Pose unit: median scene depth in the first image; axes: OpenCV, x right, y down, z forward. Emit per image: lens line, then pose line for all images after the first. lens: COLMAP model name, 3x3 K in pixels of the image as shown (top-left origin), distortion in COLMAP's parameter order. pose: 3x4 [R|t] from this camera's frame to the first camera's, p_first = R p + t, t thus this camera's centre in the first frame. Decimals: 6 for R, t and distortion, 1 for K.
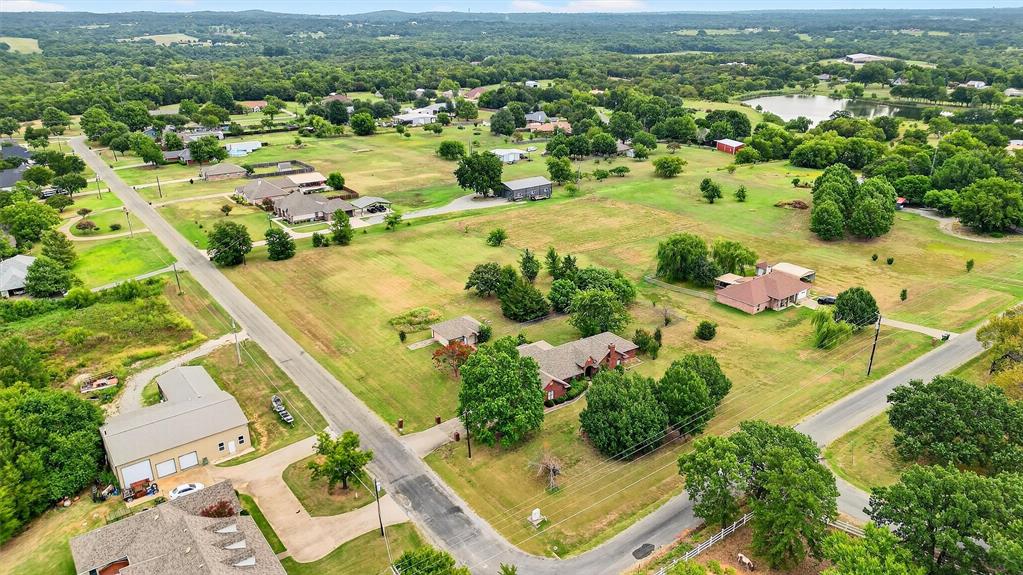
lens RADIAL K [[733.2, 0, 511.5], [0, 733.2, 287.5], [0, 0, 1]] dist [0.093512, -0.121652]
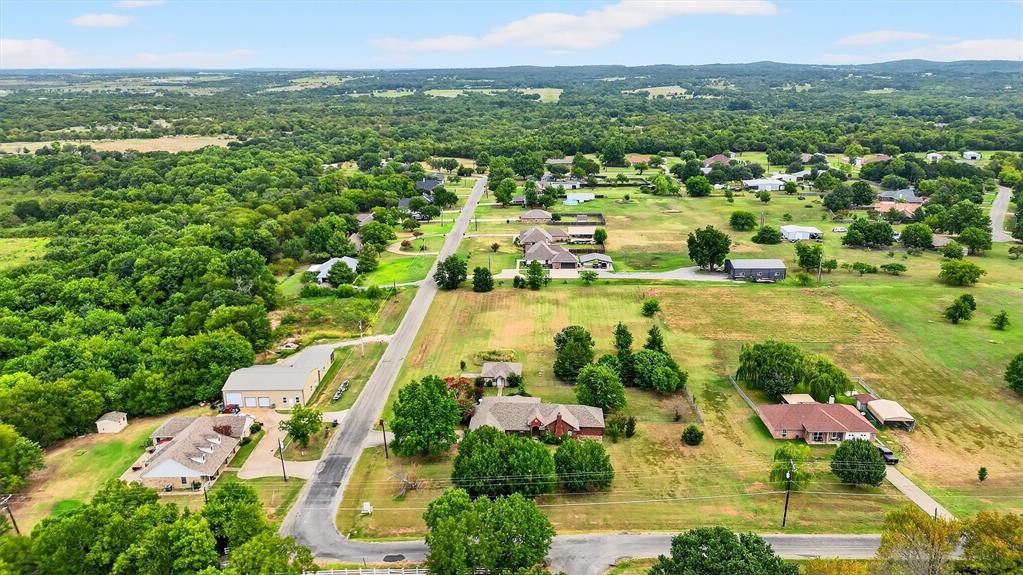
lens RADIAL K [[733.2, 0, 511.5], [0, 733.2, 287.5], [0, 0, 1]] dist [0.093512, -0.121652]
pose [[0.780952, 0.180449, -0.597957, 0.476731], [-0.213209, 0.976870, 0.016339, -0.075921], [0.587074, 0.114730, 0.801362, 0.023346]]
